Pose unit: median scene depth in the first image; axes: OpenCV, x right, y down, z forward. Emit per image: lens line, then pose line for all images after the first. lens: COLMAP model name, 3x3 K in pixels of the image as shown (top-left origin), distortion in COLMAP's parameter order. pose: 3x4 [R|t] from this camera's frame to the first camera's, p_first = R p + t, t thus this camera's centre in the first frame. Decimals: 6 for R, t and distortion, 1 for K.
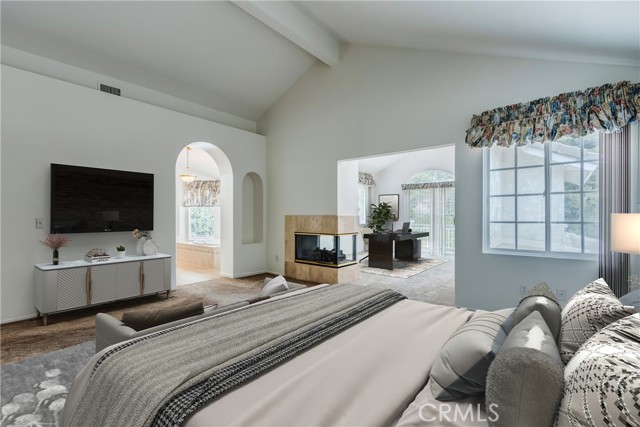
lens RADIAL K [[291.1, 0, 312.7], [0, 291.1, 217.1], [0, 0, 1]] dist [0.001751, -0.000126]
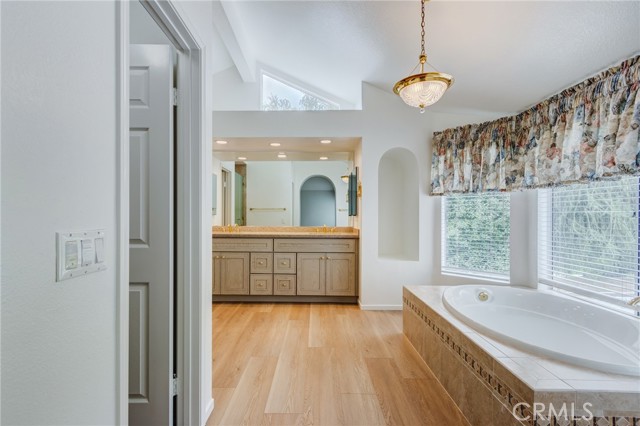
lens RADIAL K [[291.1, 0, 312.7], [0, 291.1, 216.6], [0, 0, 1]] dist [0.001751, -0.000126]
pose [[0.633362, 0.000258, -0.773855, -0.221811], [-0.000077, 1.000000, 0.000270, -0.005847], [0.773855, -0.000111, 0.633362, 0.598741]]
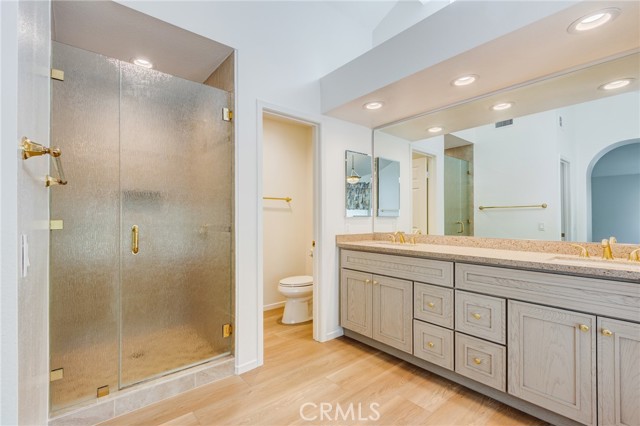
lens RADIAL K [[291.1, 0, 312.7], [0, 291.1, 216.6], [0, 0, 1]] dist [0.001751, -0.000126]
pose [[-0.178212, -0.007582, -0.983963, -0.359610], [0.001180, 0.999968, -0.007919, -0.006264], [0.983991, -0.002572, -0.178197, 0.766596]]
